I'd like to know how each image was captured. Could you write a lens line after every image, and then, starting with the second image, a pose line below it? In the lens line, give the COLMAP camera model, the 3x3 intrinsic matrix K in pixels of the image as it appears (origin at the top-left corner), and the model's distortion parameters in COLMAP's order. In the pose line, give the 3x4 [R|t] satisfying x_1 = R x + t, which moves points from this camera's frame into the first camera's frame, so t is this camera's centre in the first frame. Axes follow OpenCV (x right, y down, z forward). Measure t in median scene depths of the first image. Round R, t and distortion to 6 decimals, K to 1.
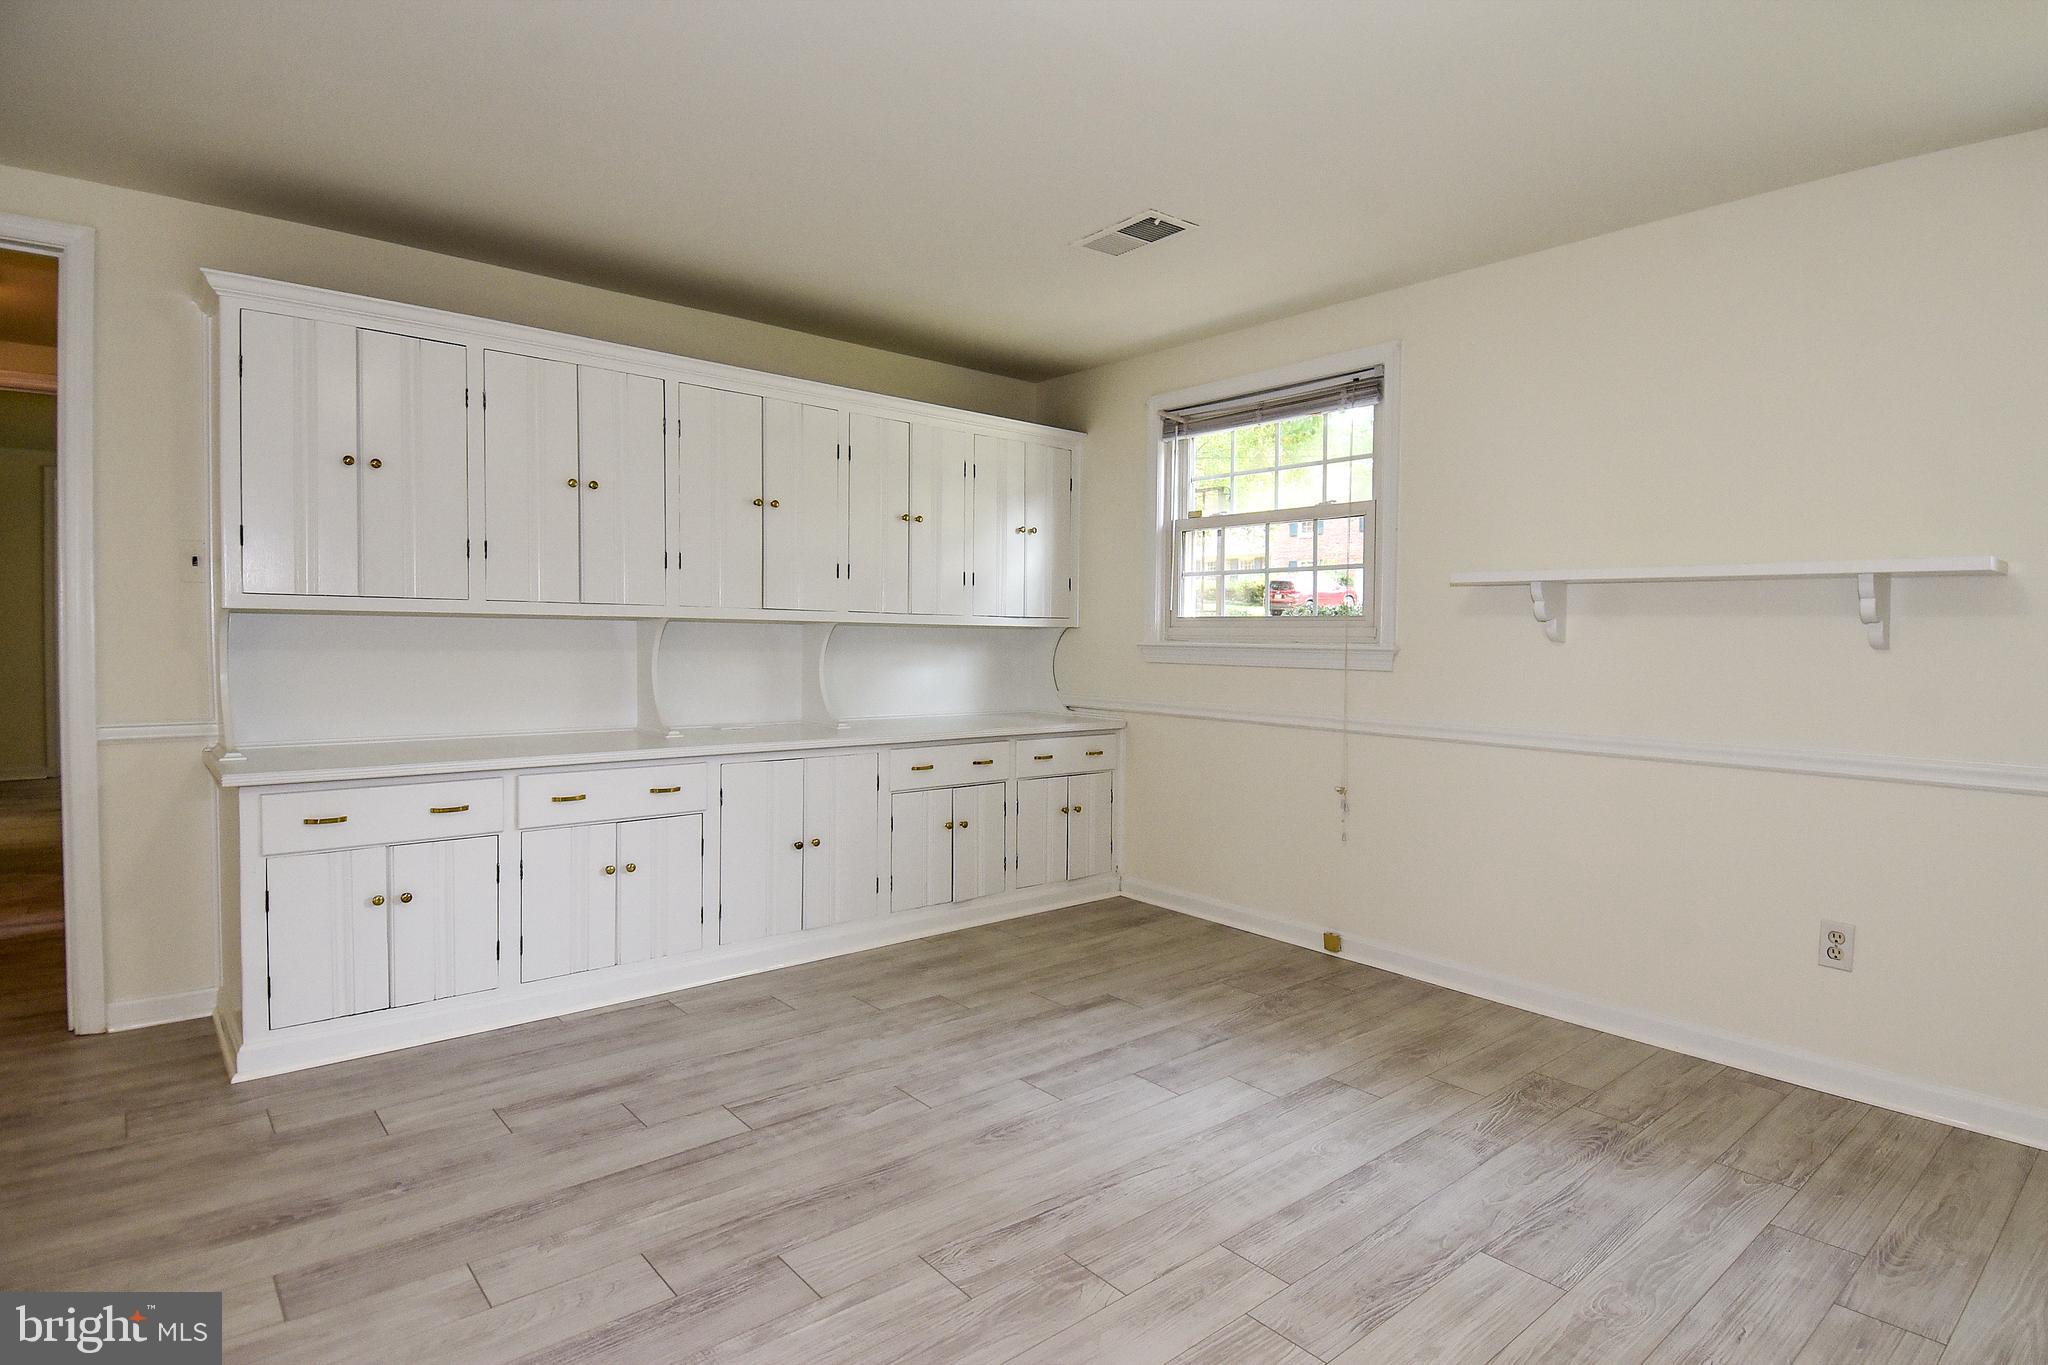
lens RADIAL K [[1063.0, 0, 1104.3], [0, 1063.0, 627.8], [0, 0, 1]] dist [0.063184, -0.051468]
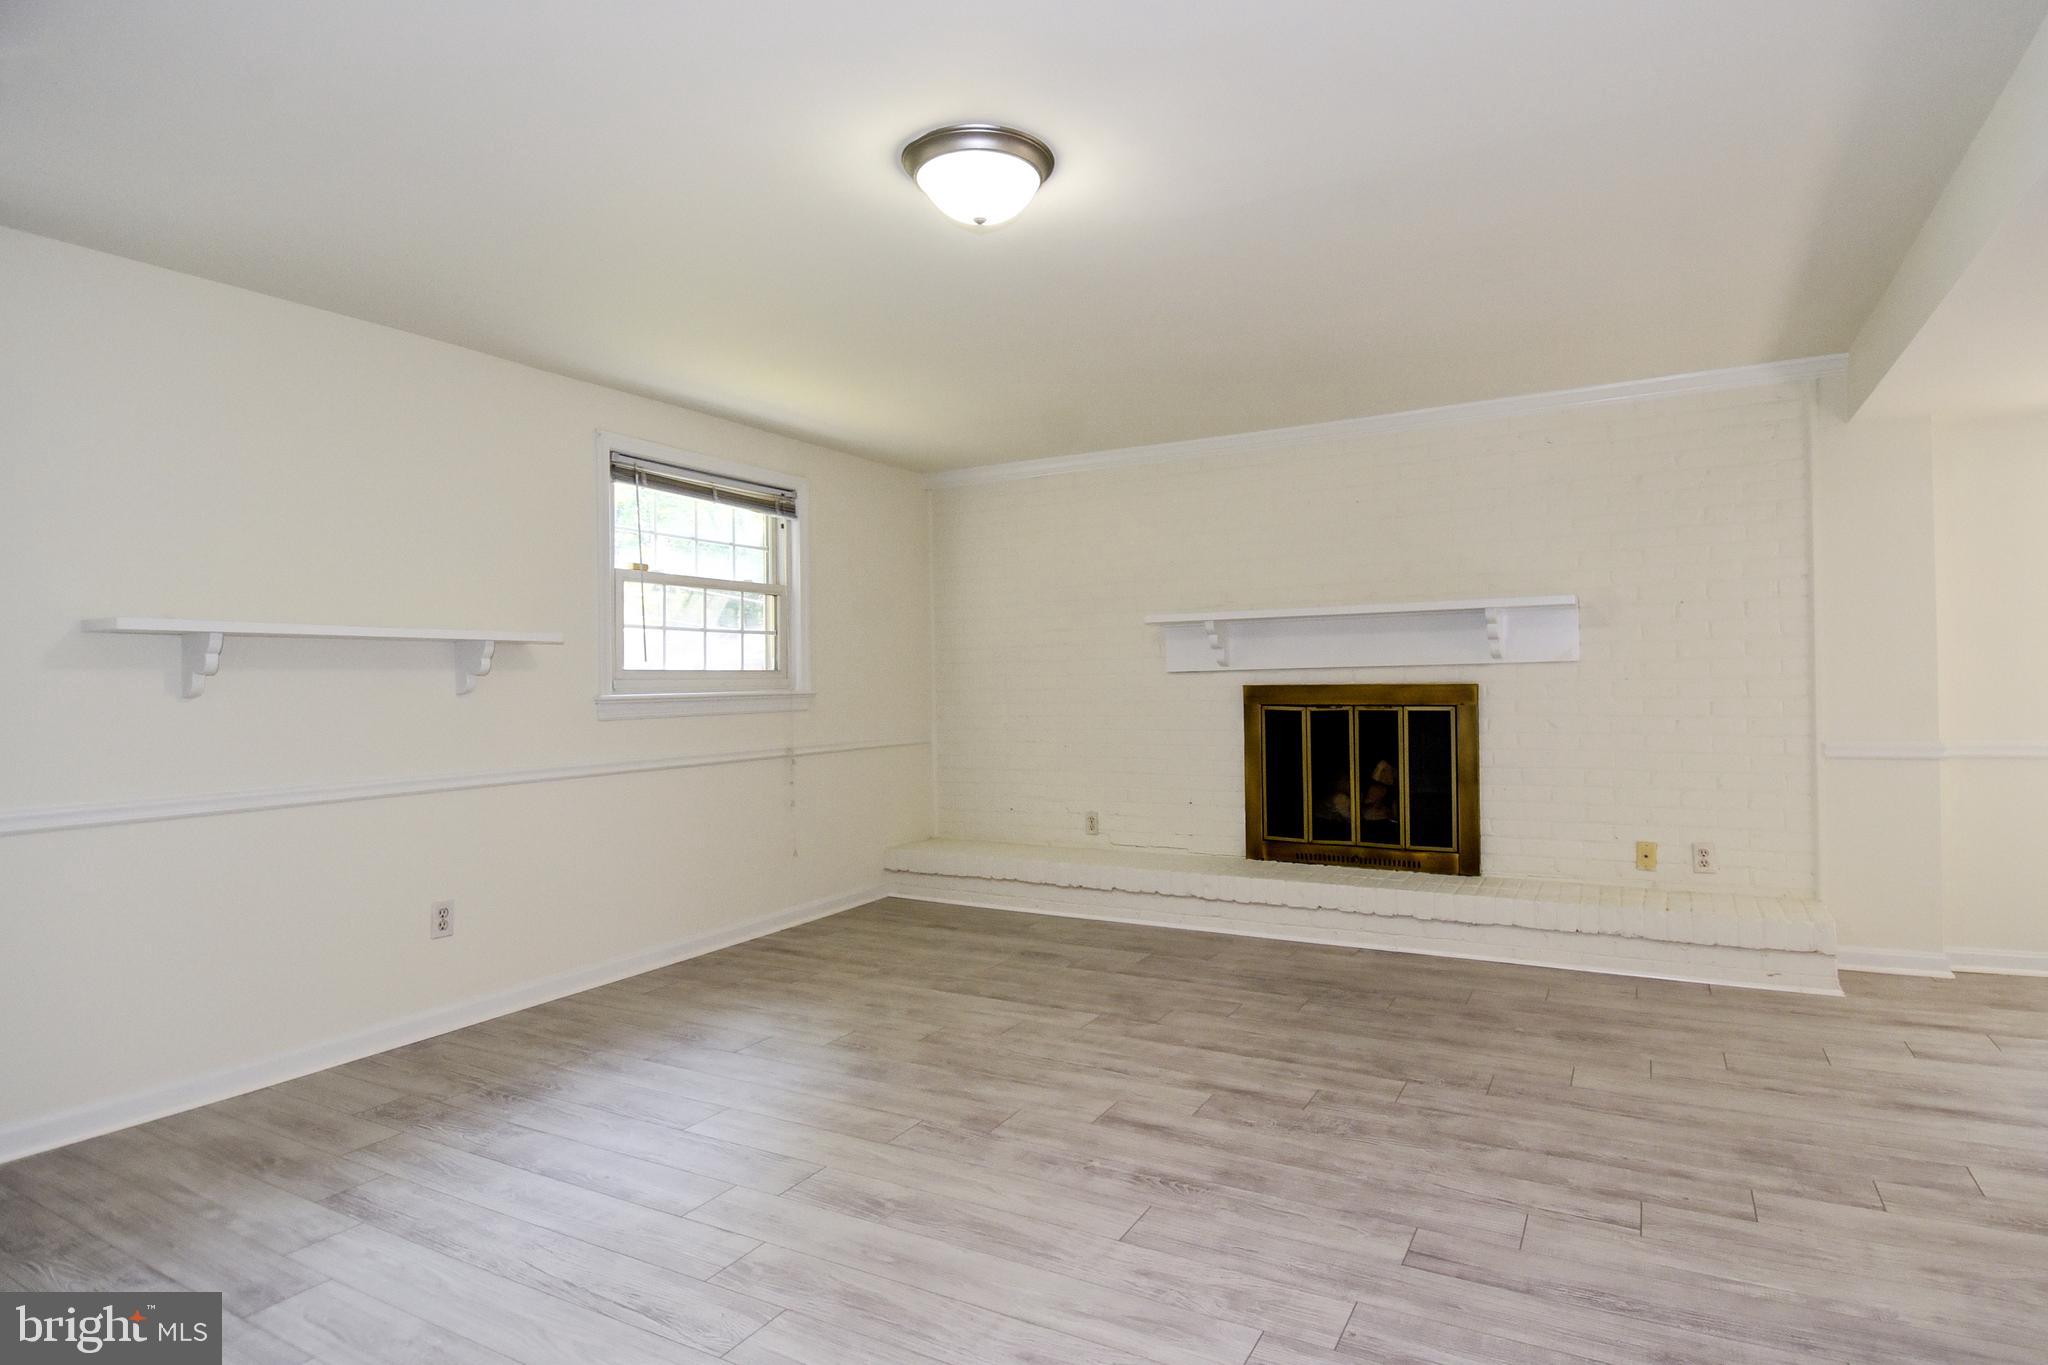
lens RADIAL K [[1066.1, 0, 1066.2], [0, 1066.1, 686.1], [0, 0, 1]] dist [0.047084, -0.053003]
pose [[-0.327609, -0.013339, 0.944719, -0.606948], [0.005116, 0.999861, 0.015891, -0.004362], [-0.944800, 0.010040, -0.327495, 0.542037]]
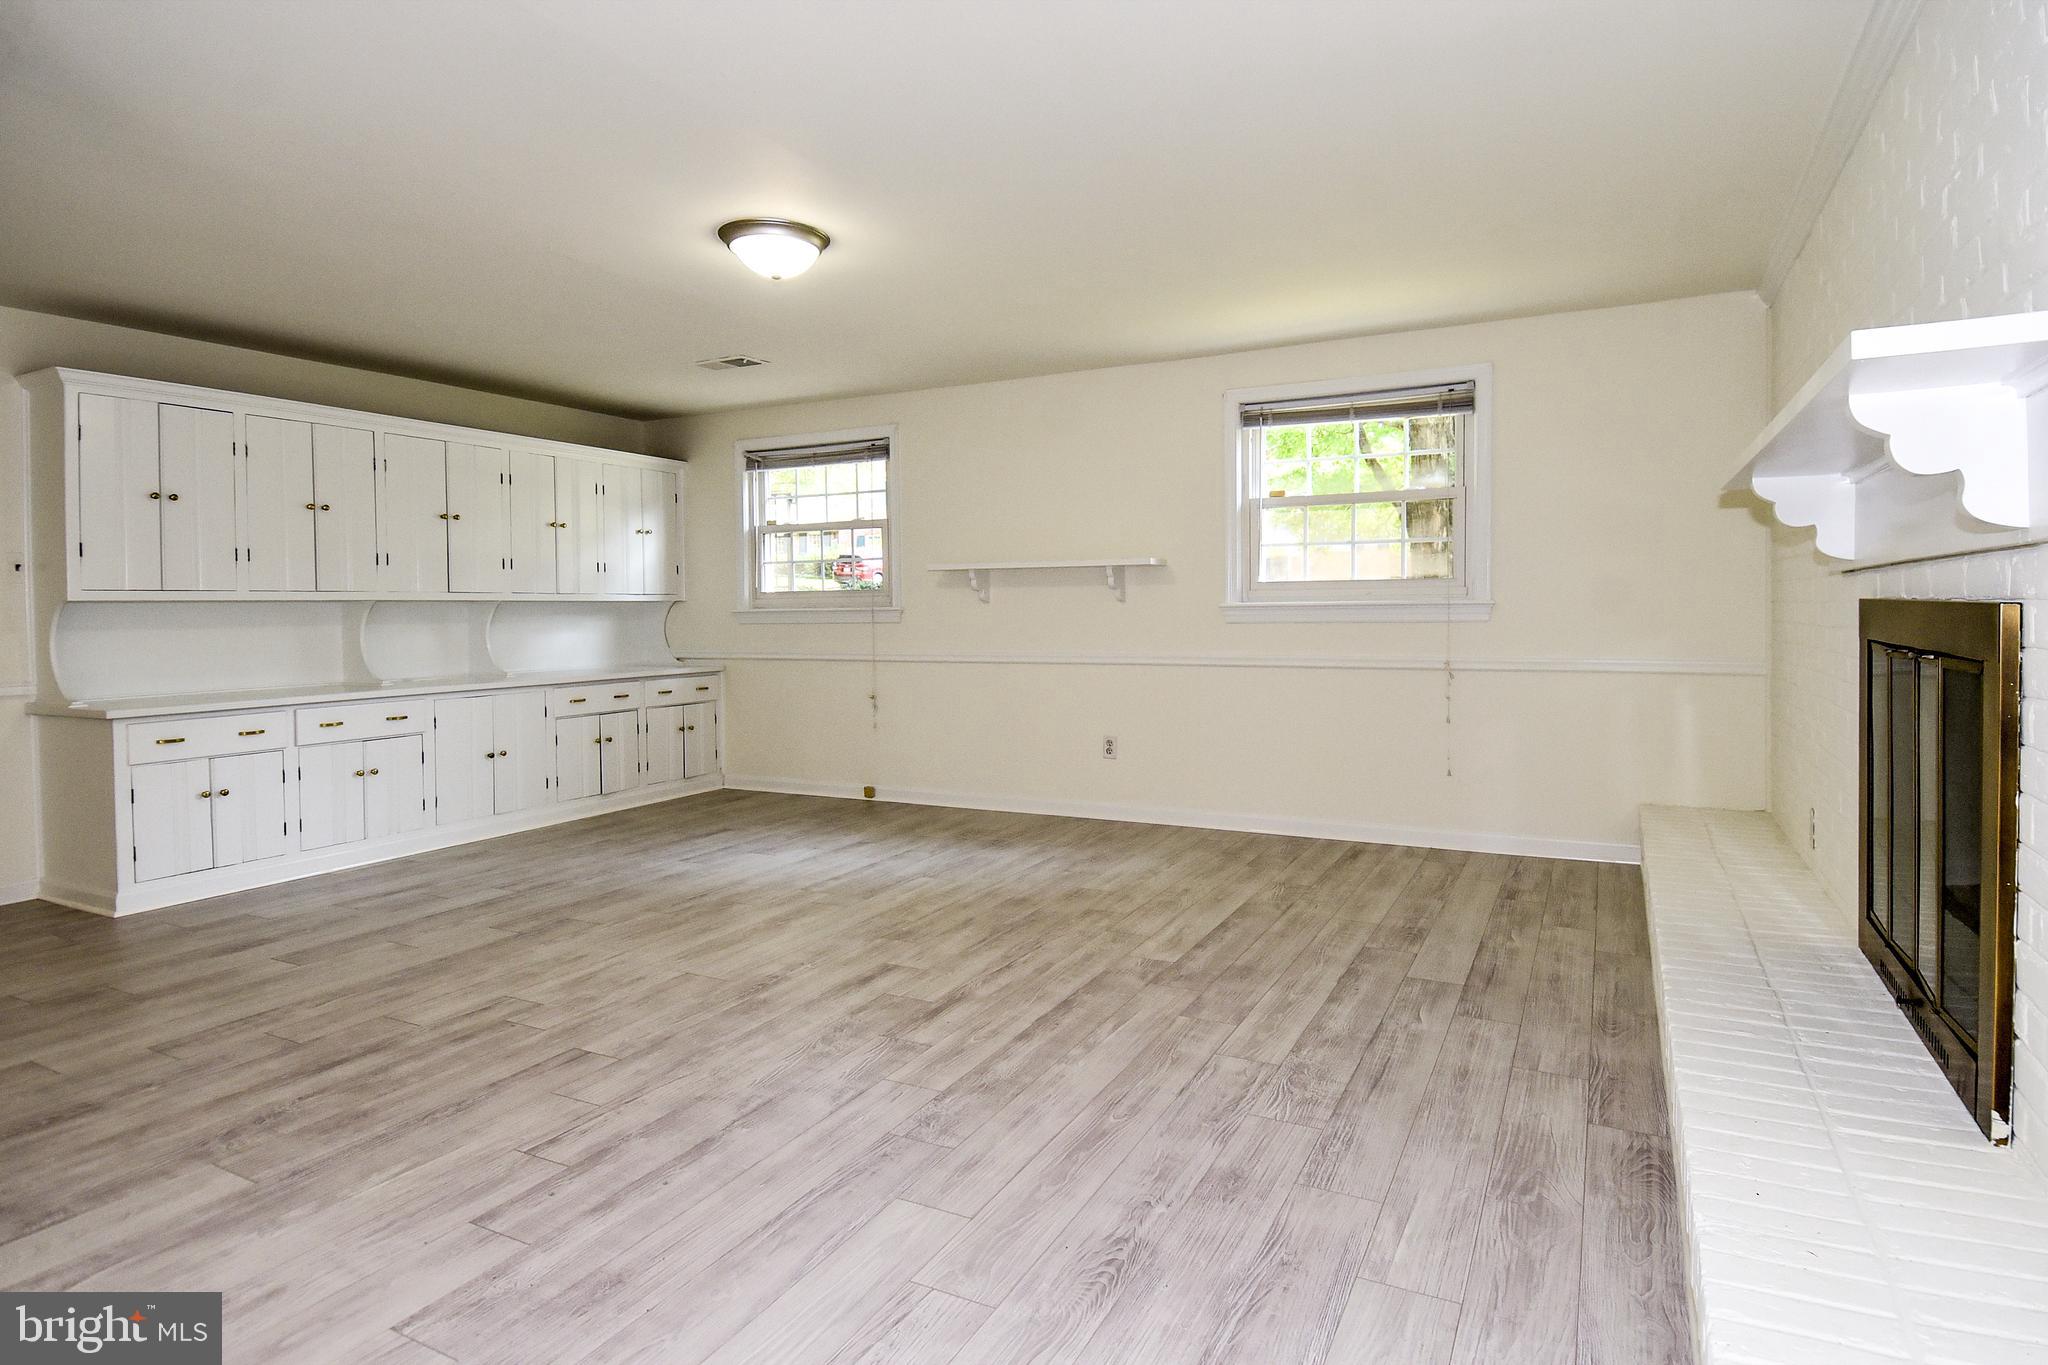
lens RADIAL K [[1063.0, 0, 1104.3], [0, 1063.0, 627.8], [0, 0, 1]] dist [0.063184, -0.051468]
pose [[0.923480, -0.032938, 0.382230, -0.069897], [0.021732, 0.999199, 0.033599, -0.000027], [-0.383031, -0.022721, 0.923456, -0.639461]]
